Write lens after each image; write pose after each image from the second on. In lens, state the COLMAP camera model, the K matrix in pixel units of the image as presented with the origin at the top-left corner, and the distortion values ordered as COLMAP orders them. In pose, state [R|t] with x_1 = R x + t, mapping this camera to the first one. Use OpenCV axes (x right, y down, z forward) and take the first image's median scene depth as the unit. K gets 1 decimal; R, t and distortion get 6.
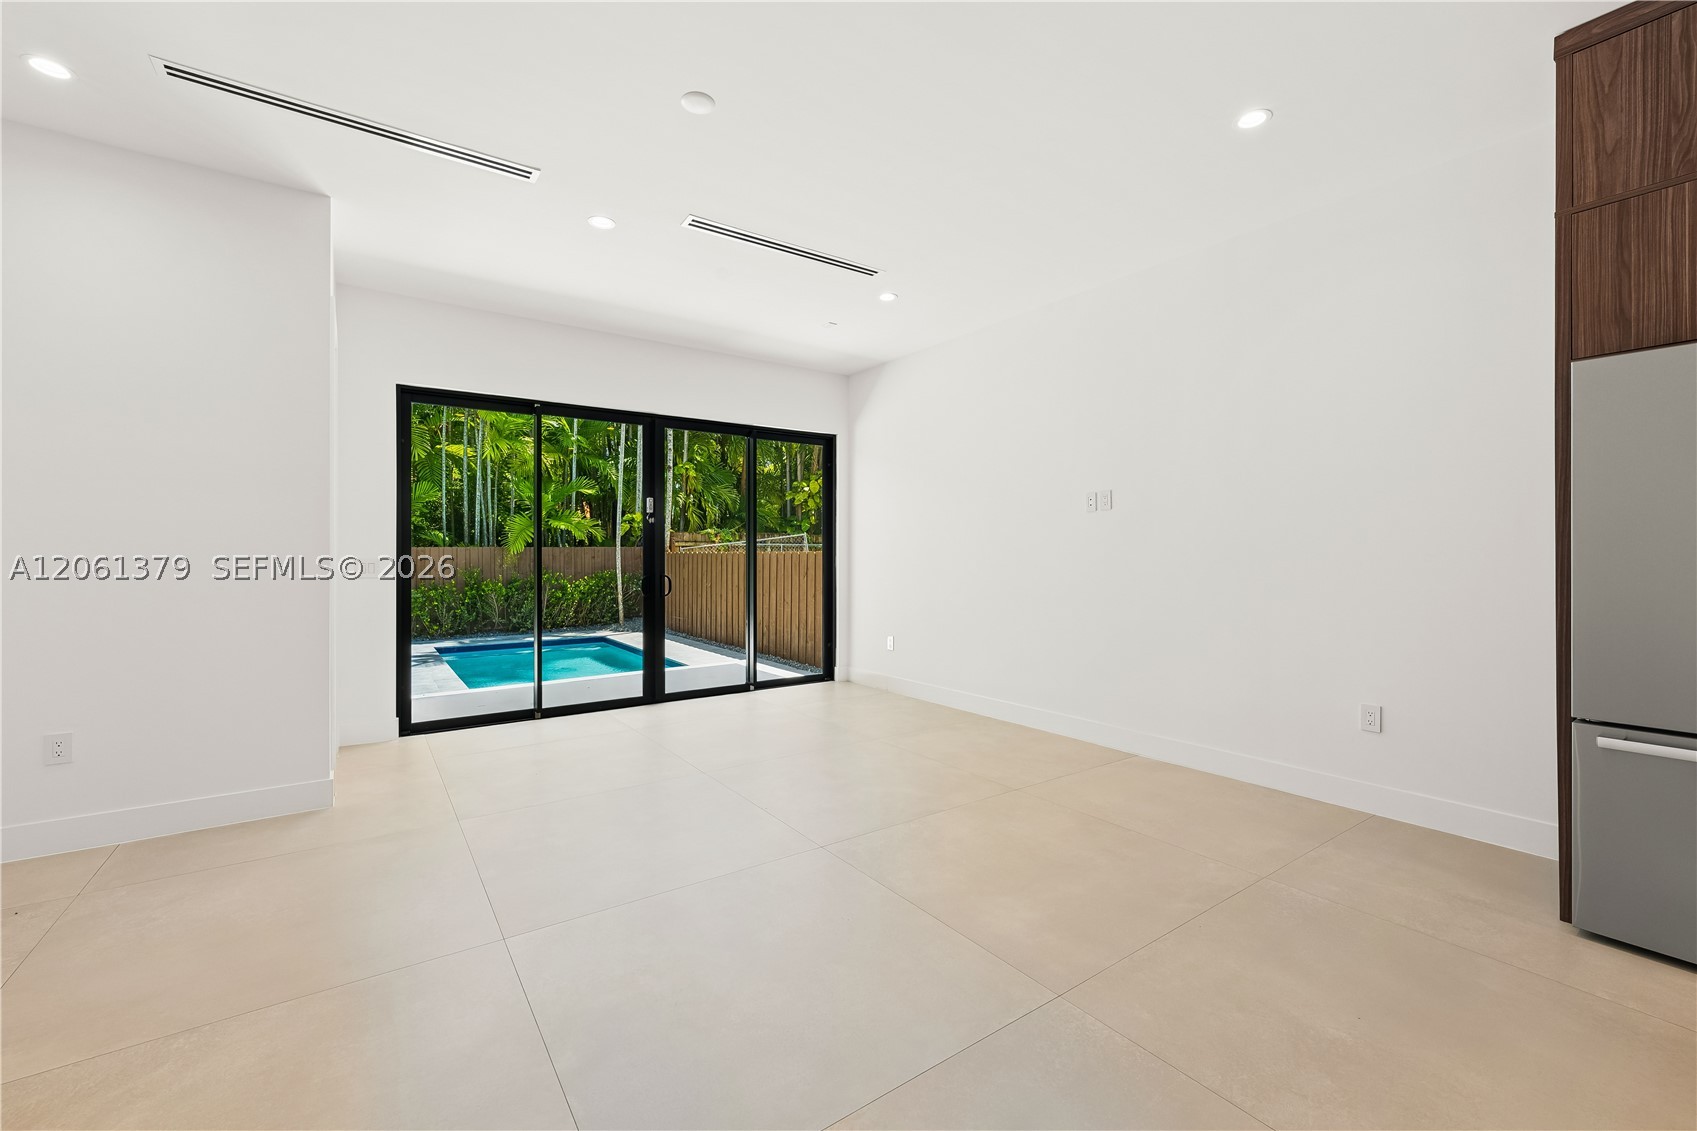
lens RADIAL K [[691.8, 0, 846.5], [0, 691.8, 553.4], [0, 0, 1]] dist [-0.005852, 0.000482]
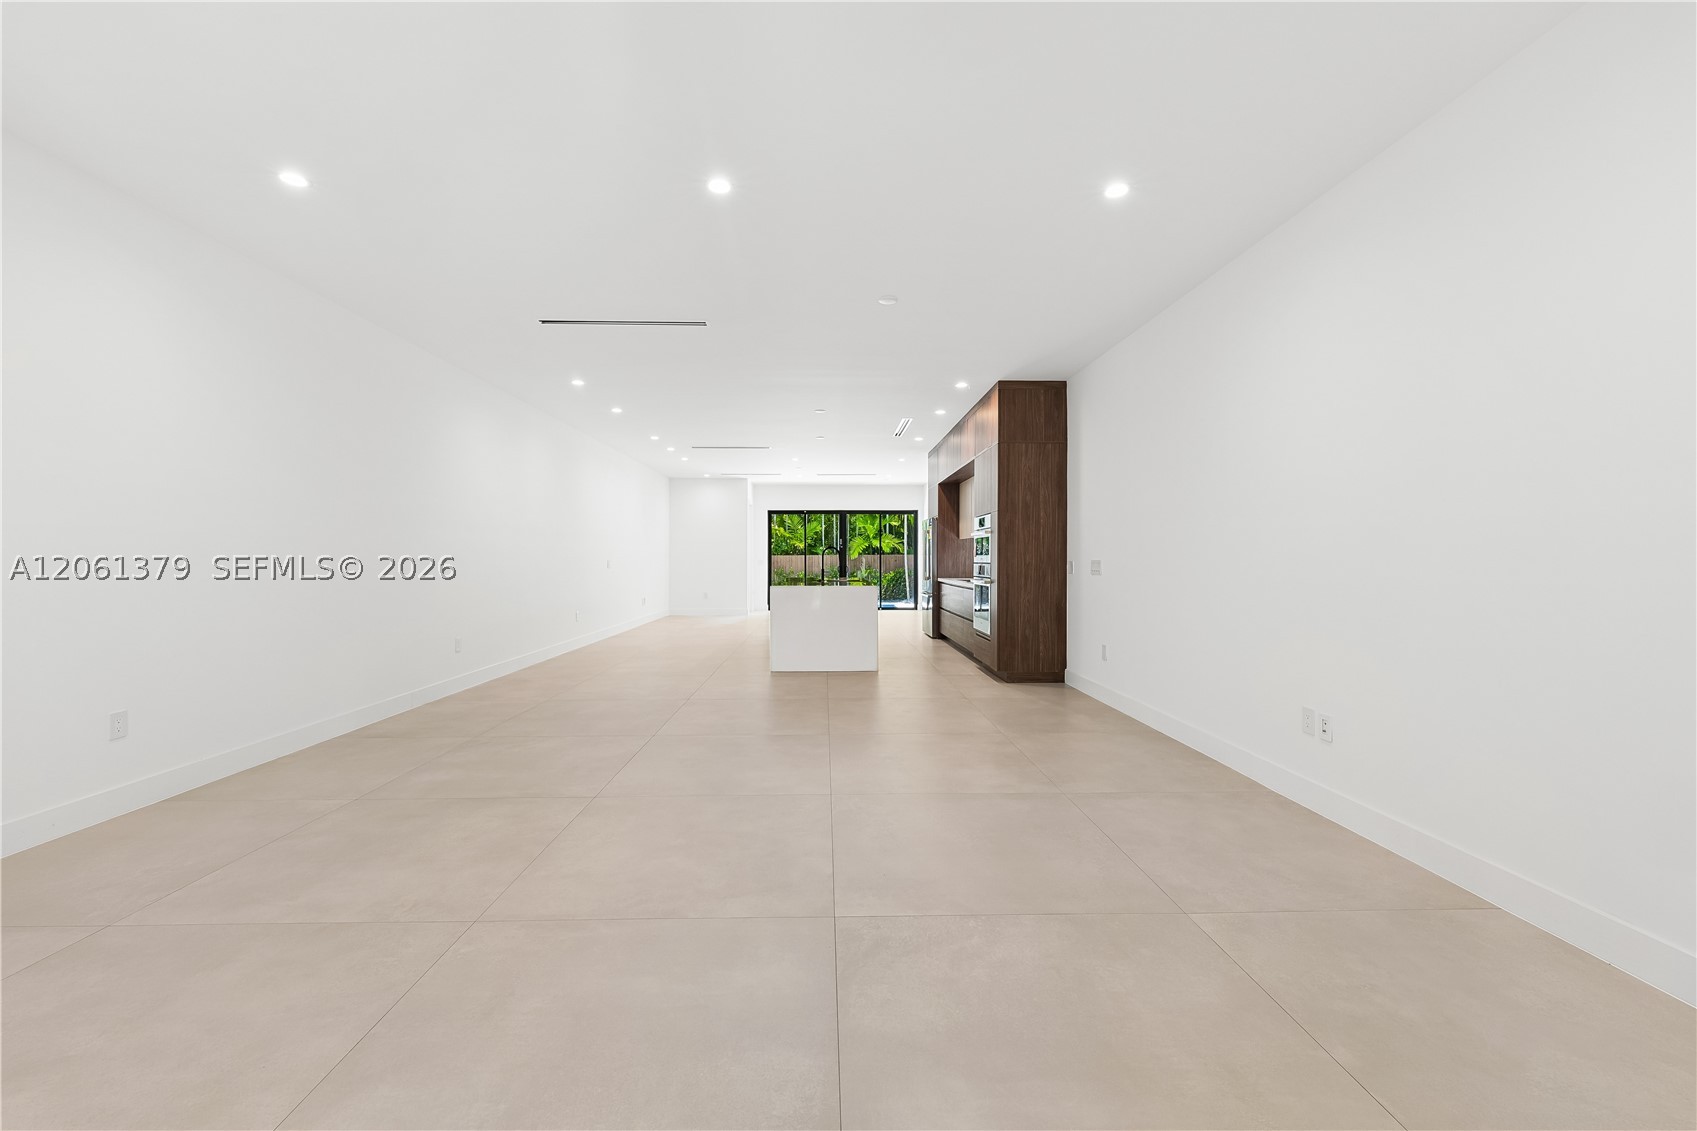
lens RADIAL K [[675.4, 0, 848.5], [0, 675.4, 565.5], [0, 0, 1]] dist [-0.002402, -0.000119]
pose [[0.833343, 0.007145, -0.552710, 0.549281], [-0.001490, 0.999942, 0.010679, -0.000724], [0.552755, -0.008075, 0.833305, -0.566243]]
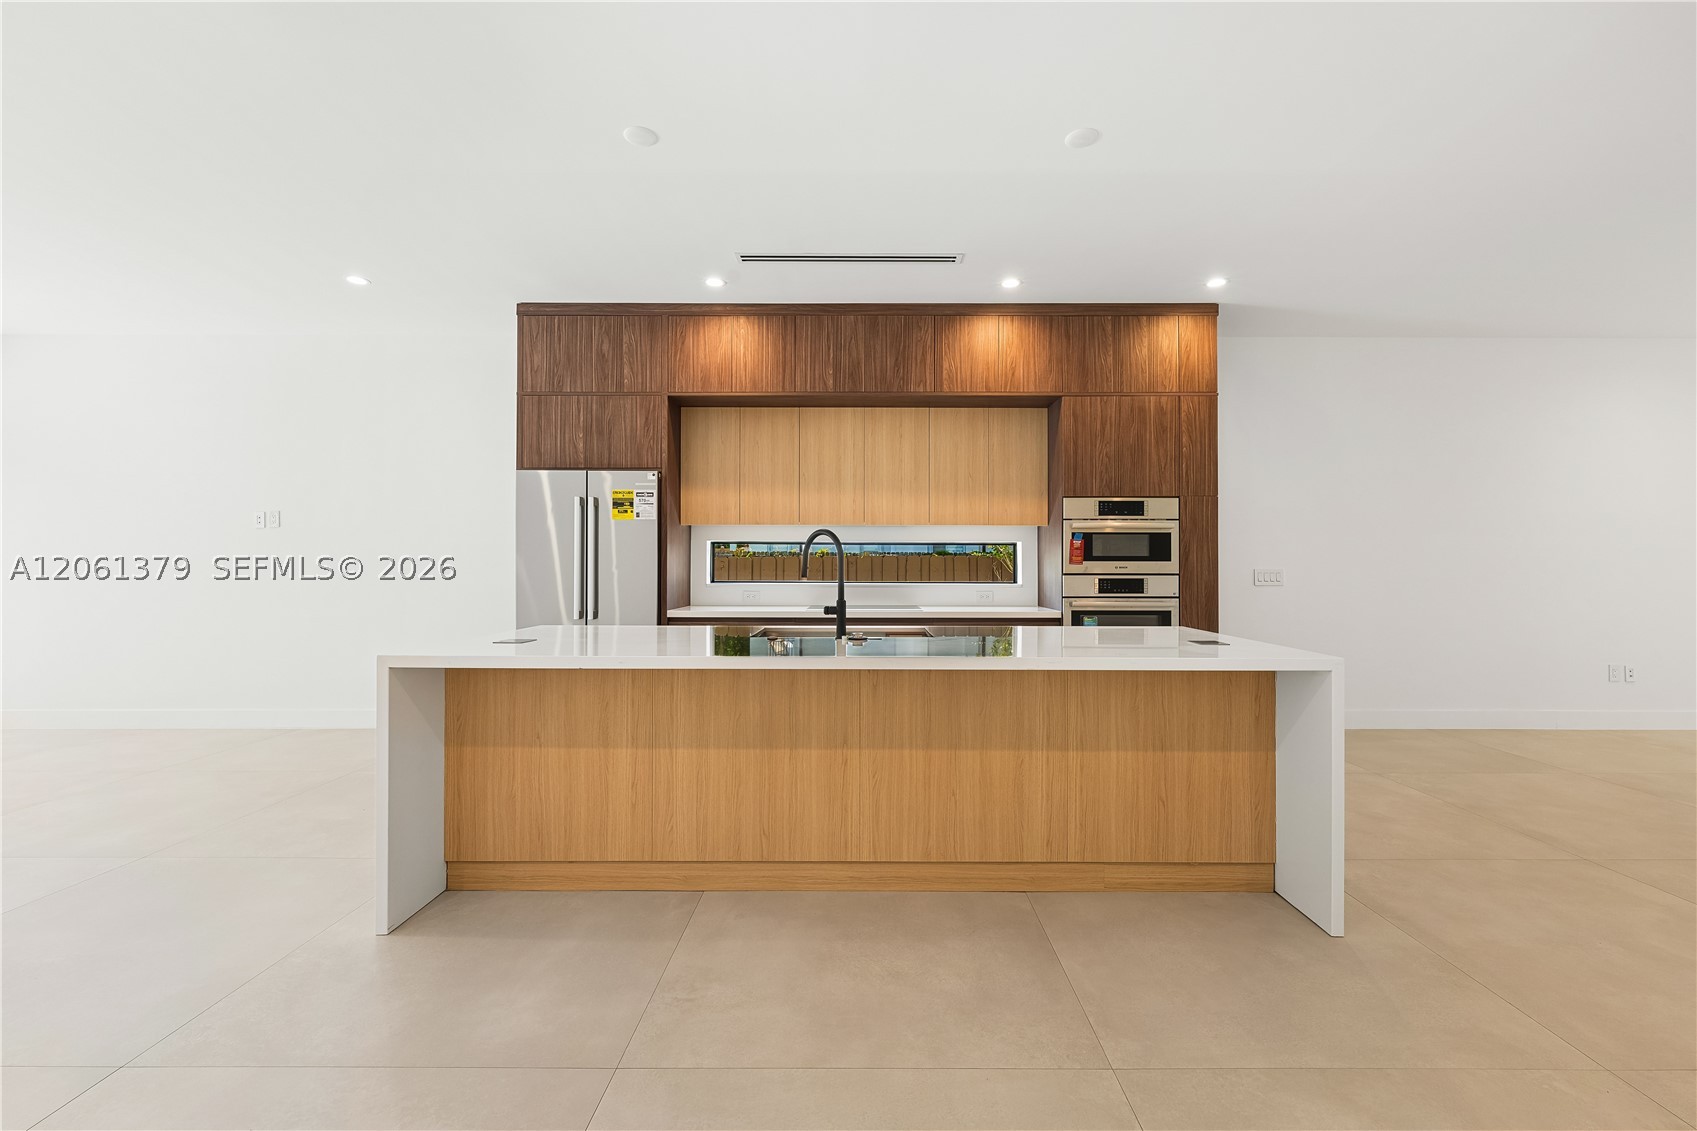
lens RADIAL K [[689.1, 0, 848.5], [0, 689.1, 565.5], [0, 0, 1]] dist [-0.000660, -0.000398]
pose [[0.577386, 0.003610, 0.816463, -0.005445], [-0.002313, 0.999993, -0.002786, 0.000884], [-0.816468, -0.000280, 0.577391, -0.155565]]
